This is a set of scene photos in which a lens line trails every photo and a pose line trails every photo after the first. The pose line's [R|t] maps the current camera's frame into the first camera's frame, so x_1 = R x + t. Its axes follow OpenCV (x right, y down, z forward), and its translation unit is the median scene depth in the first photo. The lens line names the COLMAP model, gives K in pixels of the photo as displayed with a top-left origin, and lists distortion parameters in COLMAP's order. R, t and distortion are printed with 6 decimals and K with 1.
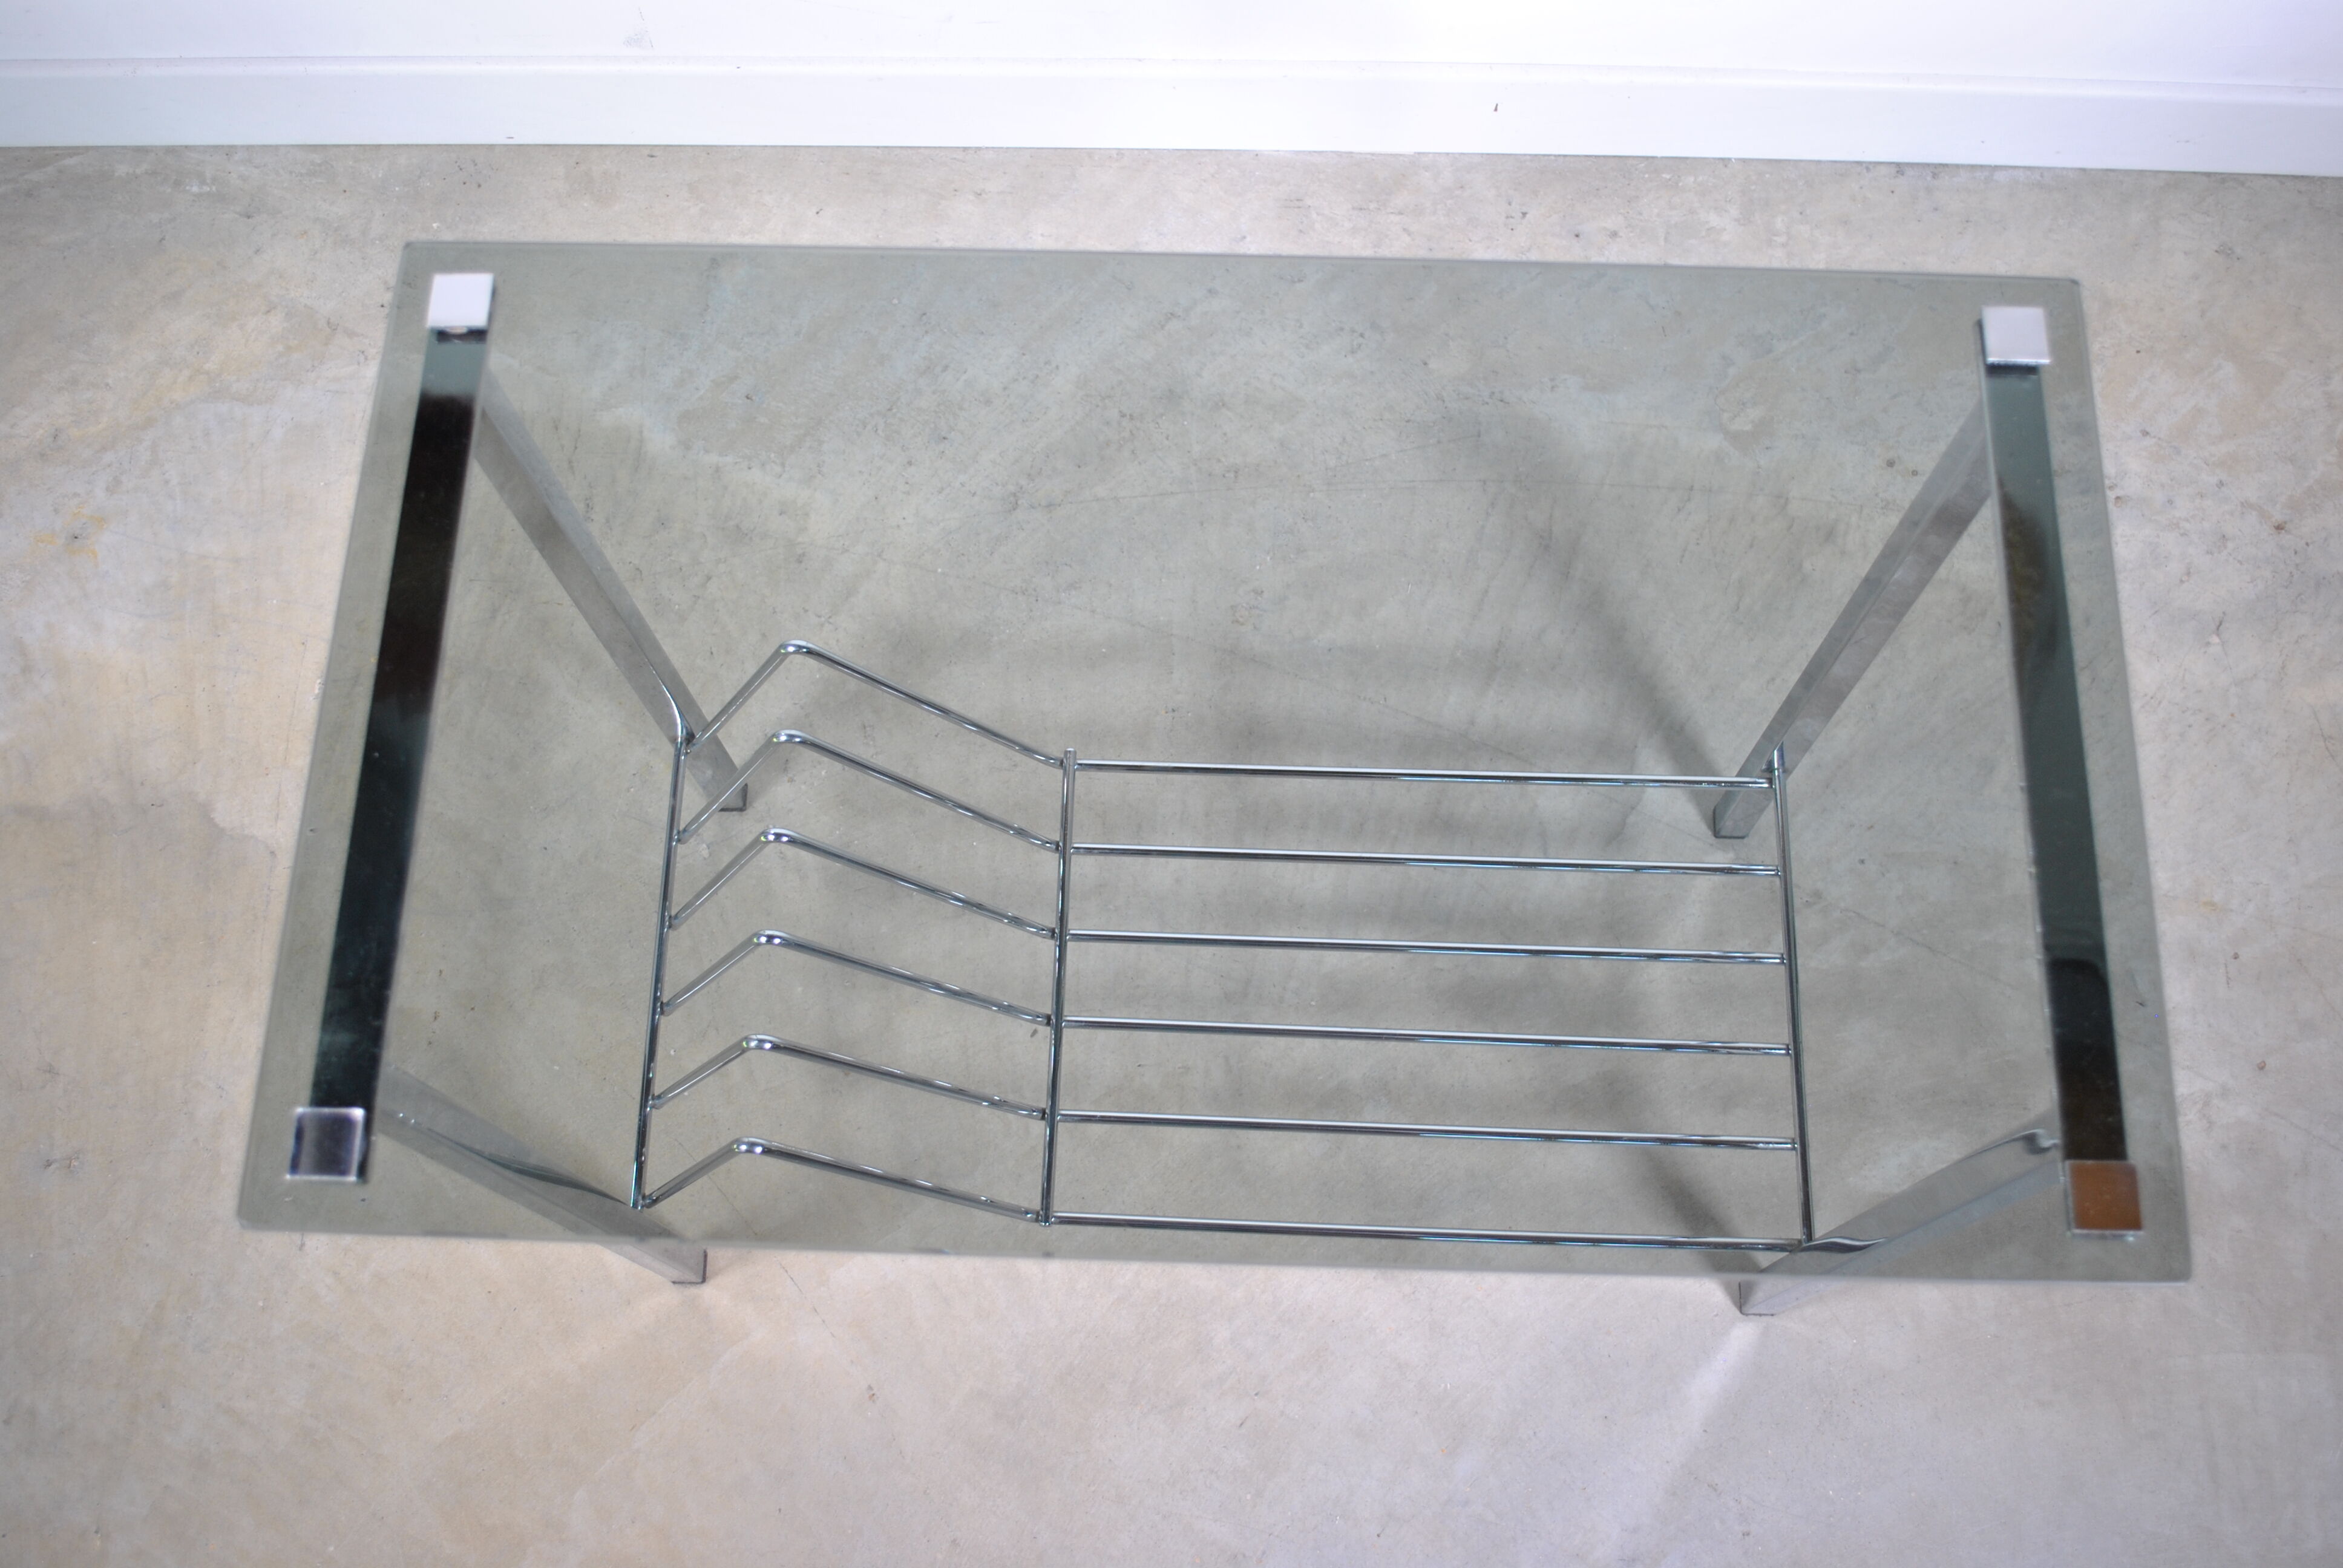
lens RADIAL K [[2209.3, 0, 1175.9], [0, 2209.3, 783.1], [0, 0, 1]] dist [-0.074535, 0.000000]
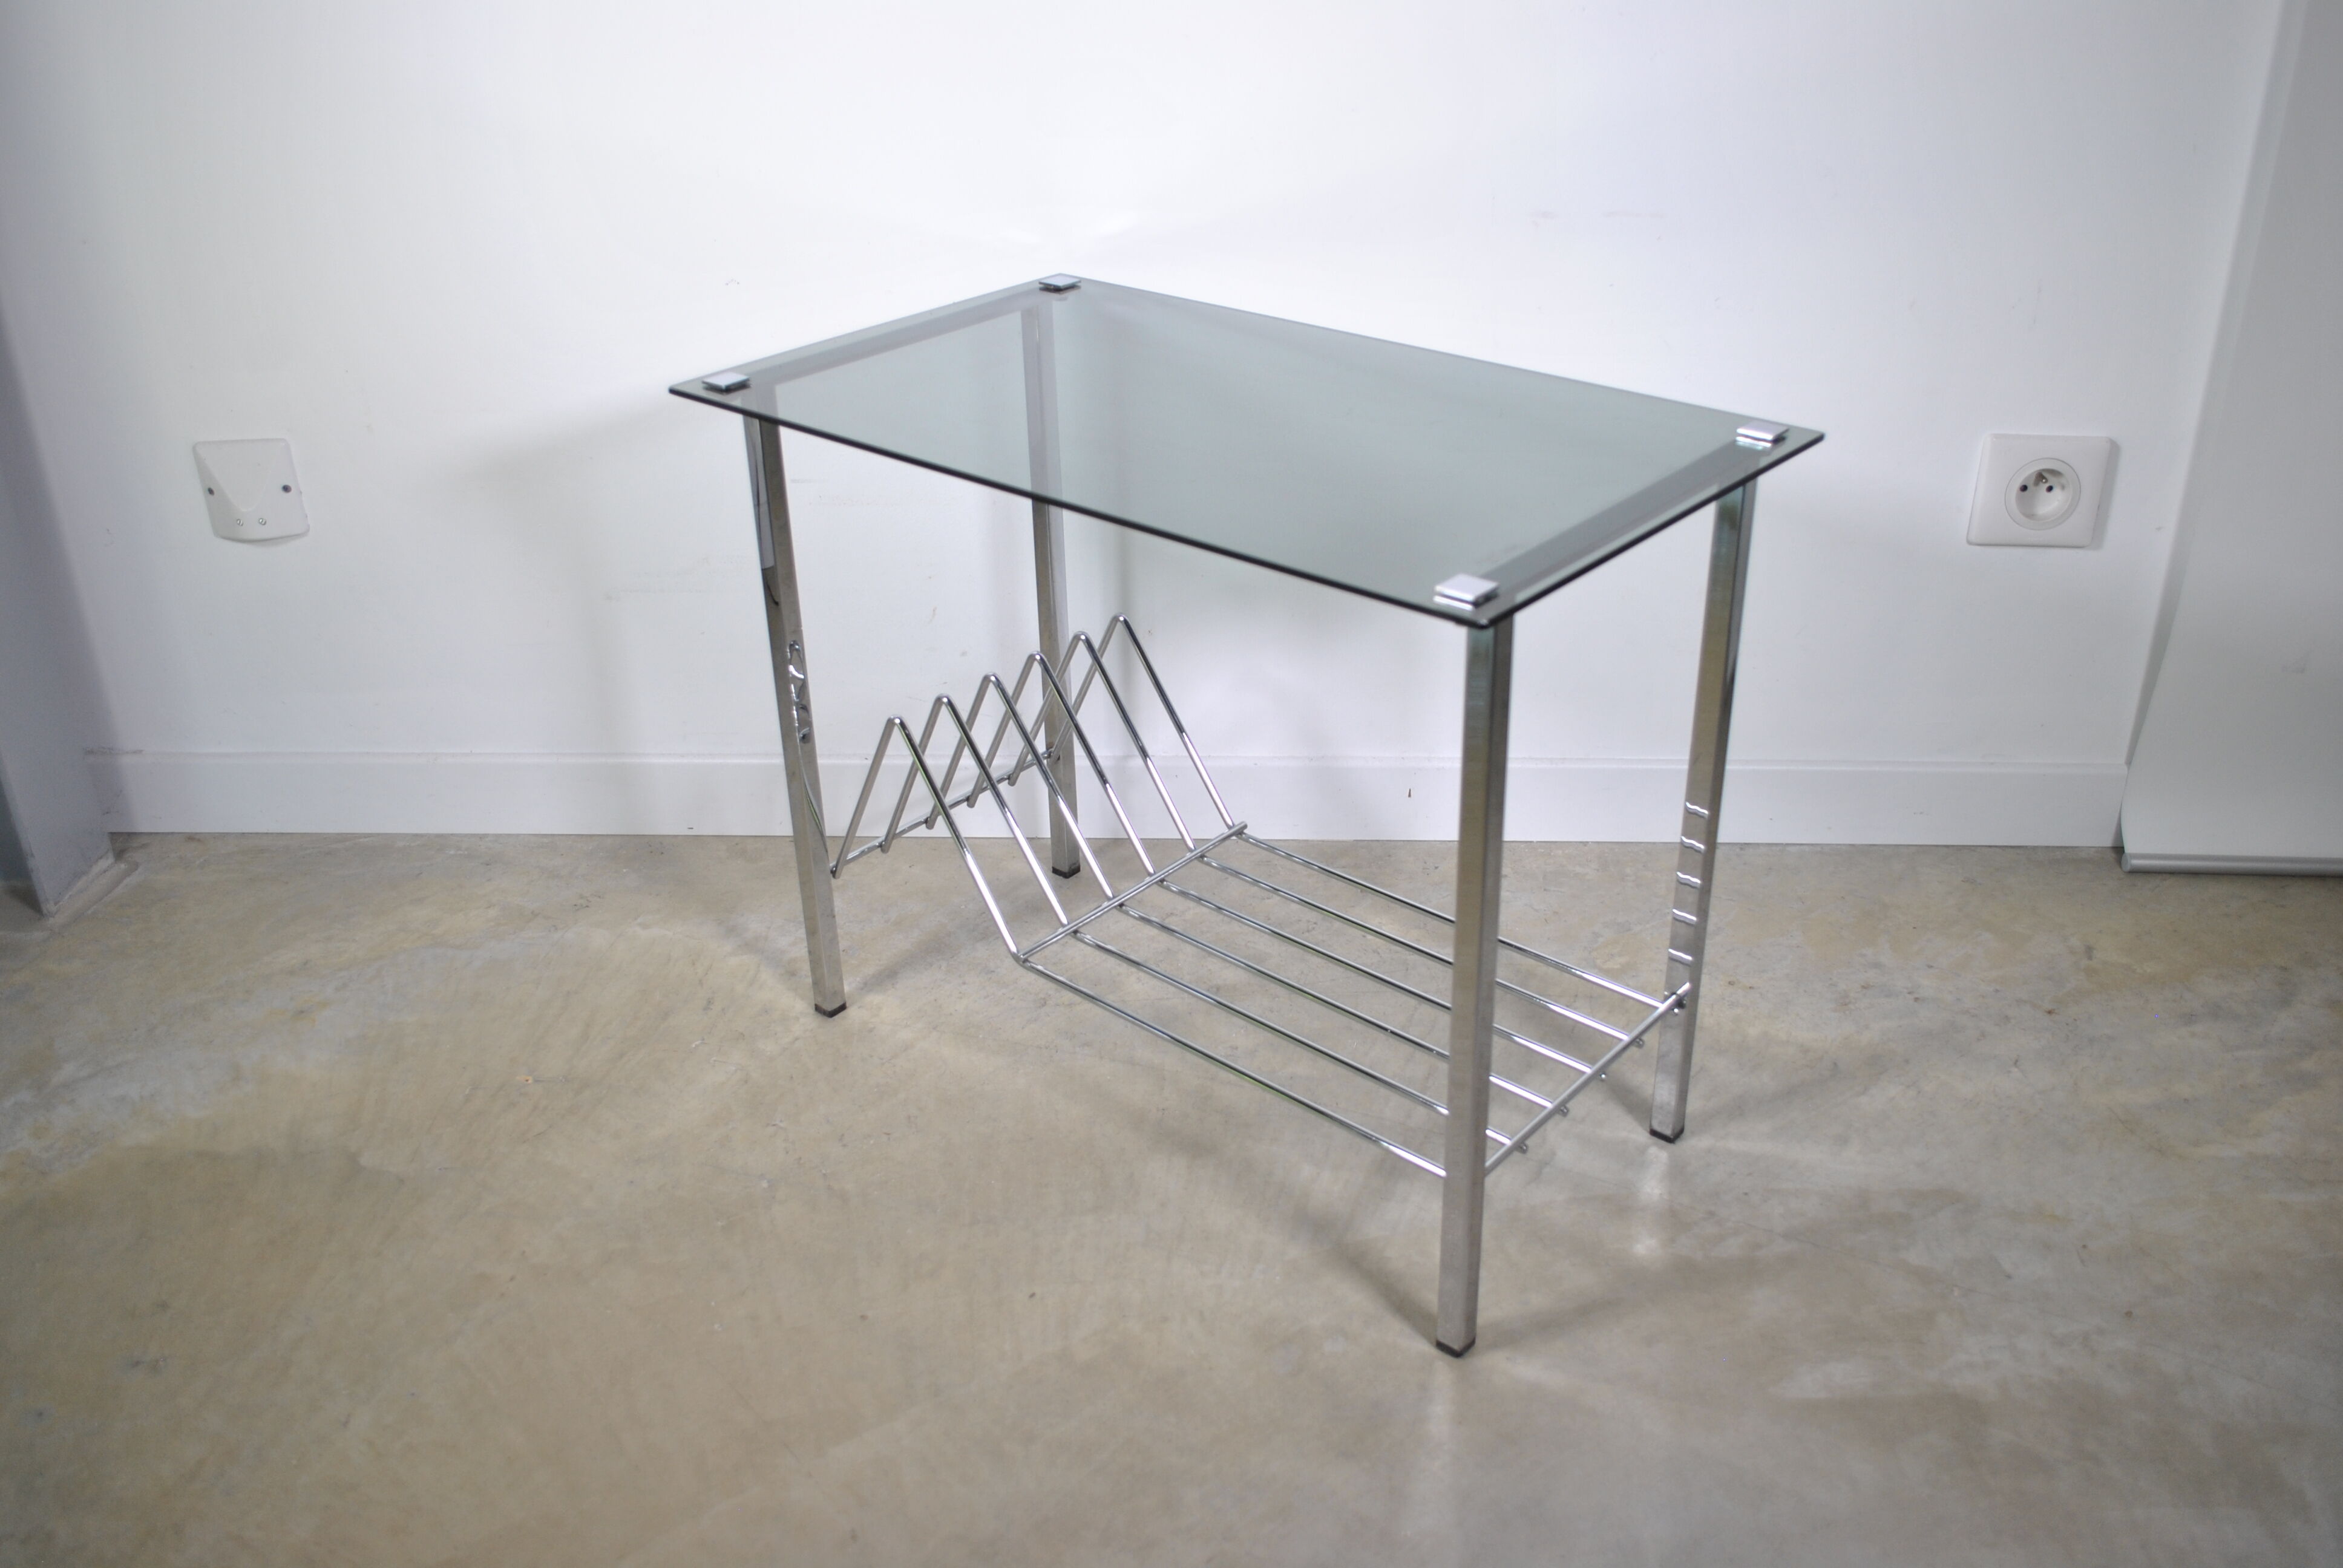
lens RADIAL K [[2030.6, 0, 1187.1], [0, 2030.6, 779.6], [0, 0, 1]] dist [-0.073555, -0.007176]
pose [[0.999827, 0.006180, -0.017544, 0.029765], [-0.016395, 0.738291, -0.674283, 0.573030], [0.008785, 0.674454, 0.738264, 0.049992]]
